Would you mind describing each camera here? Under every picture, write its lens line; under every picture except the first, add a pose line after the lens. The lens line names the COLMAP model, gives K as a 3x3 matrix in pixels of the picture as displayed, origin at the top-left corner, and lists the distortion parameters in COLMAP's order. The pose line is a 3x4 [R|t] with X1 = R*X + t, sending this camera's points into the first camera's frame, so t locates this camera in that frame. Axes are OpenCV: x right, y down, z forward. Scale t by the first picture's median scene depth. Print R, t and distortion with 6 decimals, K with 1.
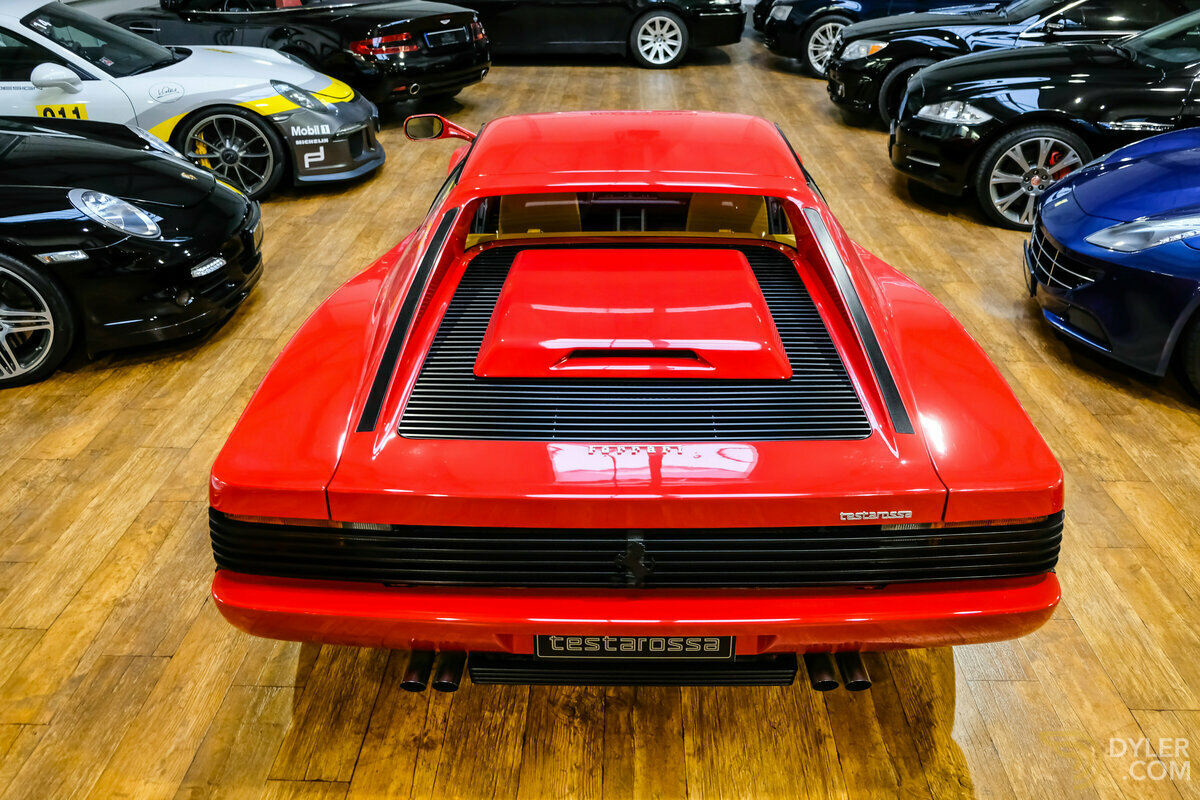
lens RADIAL K [[930.8, 0, 621.3], [0, 930.8, 387.3], [0, 0, 1]] dist [-0.048429, 0.054430]
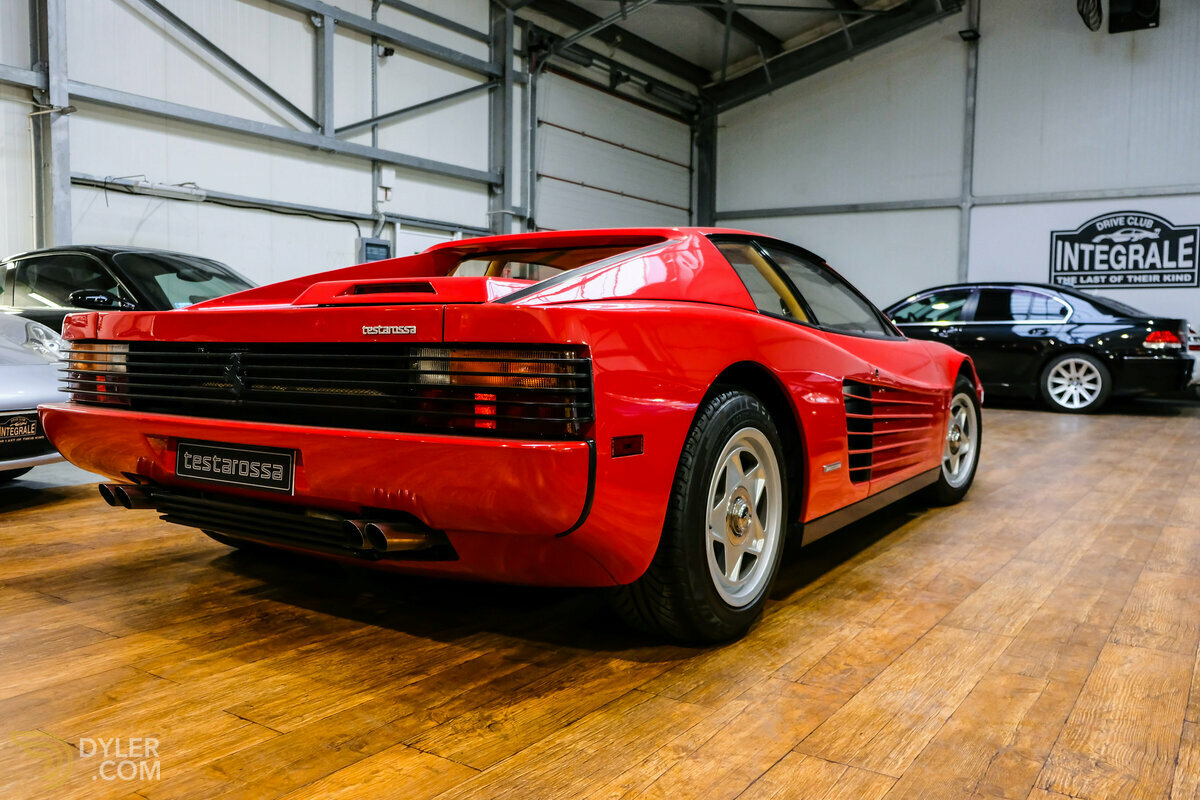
lens RADIAL K [[984.7, 0, 614.1], [0, 984.7, 391.2], [0, 0, 1]] dist [-0.015954, 0.003821]
pose [[0.843478, 0.032791, -0.536162, 0.674132], [-0.257686, 0.900488, -0.350313, 0.325159], [0.471321, 0.433643, 0.767991, 0.195818]]
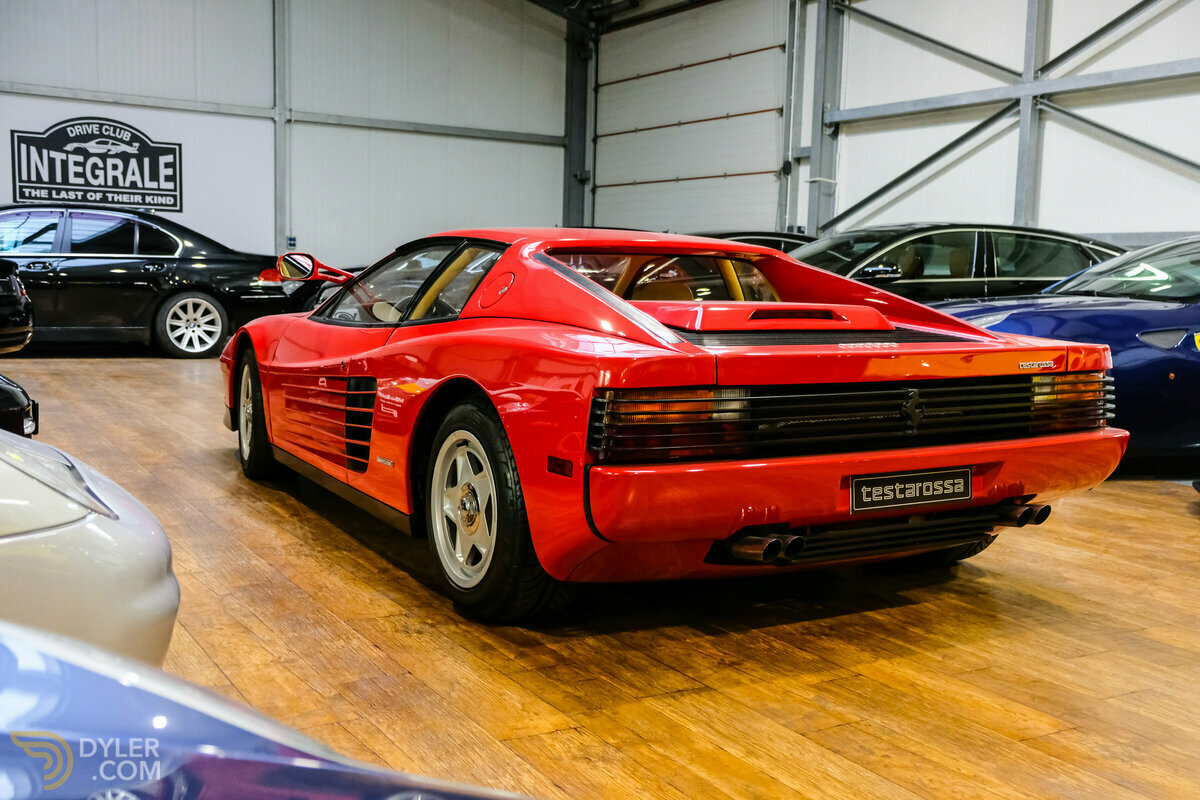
lens RADIAL K [[1220.8, 0, 633.3], [0, 1220.8, 382.8], [0, 0, 1]] dist [0.008164, 0.042434]
pose [[0.848473, -0.030169, 0.528378, -0.773406], [0.226594, 0.922946, -0.311168, 0.379551], [-0.478276, 0.383745, 0.789931, -0.103887]]
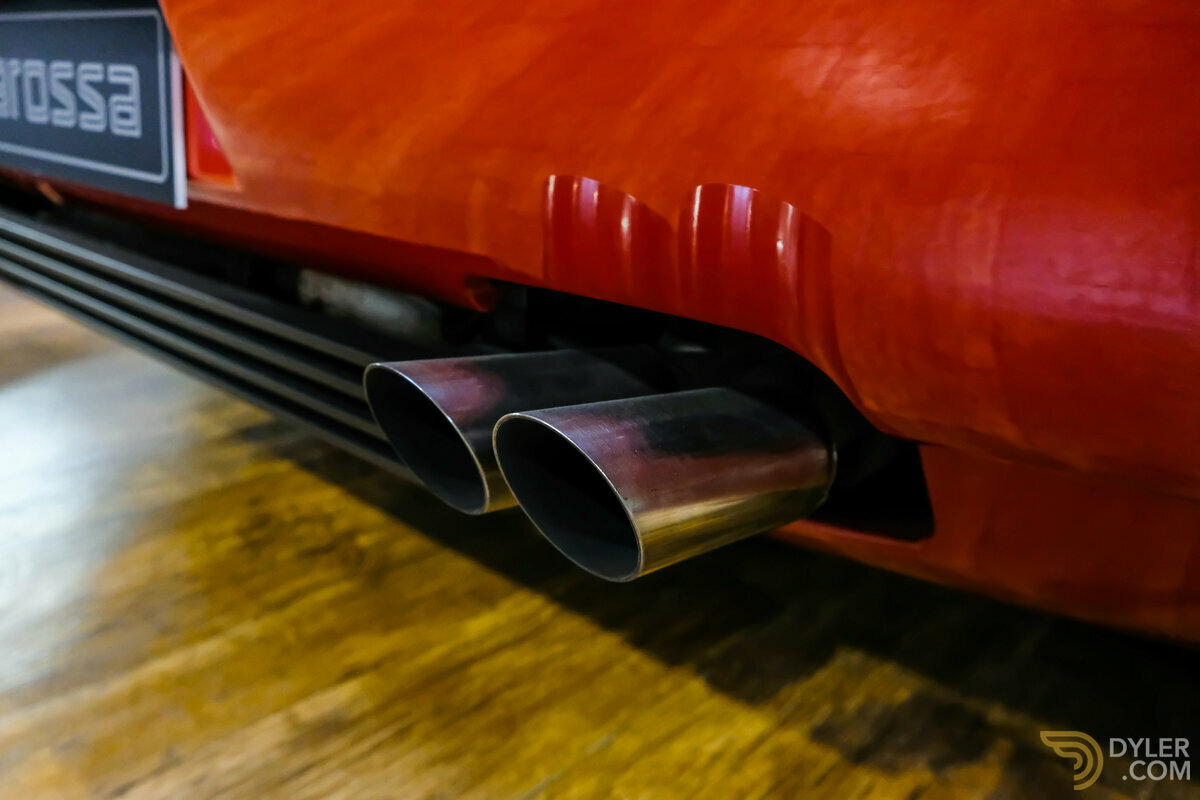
lens RADIAL K [[930.8, 0, 621.3], [0, 930.8, 387.3], [0, 0, 1]] dist [-0.048429, 0.054430]
pose [[0.757654, 0.225960, -0.612293, 0.236539], [-0.335159, 0.939709, -0.067937, 0.214433], [0.560027, 0.256688, 0.787707, 0.607835]]
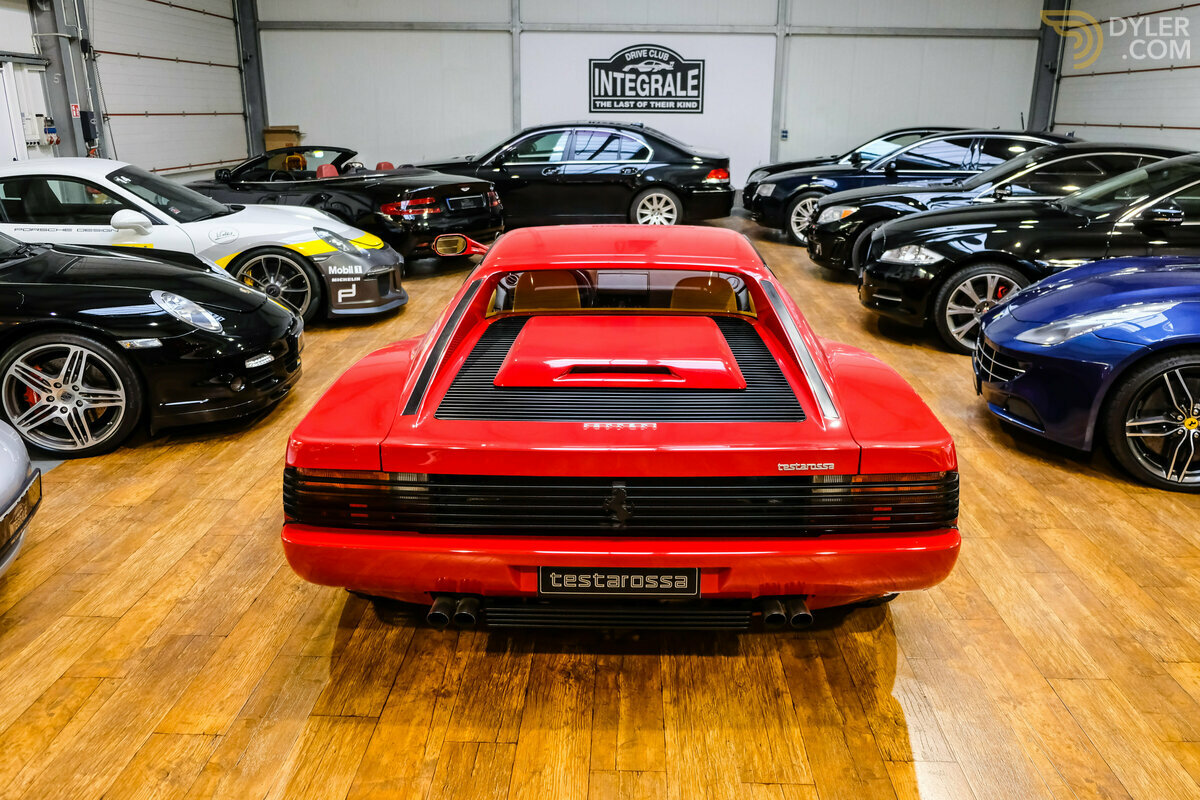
lens RADIAL K [[930.8, 0, 621.3], [0, 930.8, 387.3], [0, 0, 1]] dist [-0.048429, 0.054430]
pose [[0.999988, 0.003588, -0.003474, 0.014104], [-0.004202, 0.980363, -0.197156, 0.179744], [0.002698, 0.197169, 0.980366, -0.178479]]
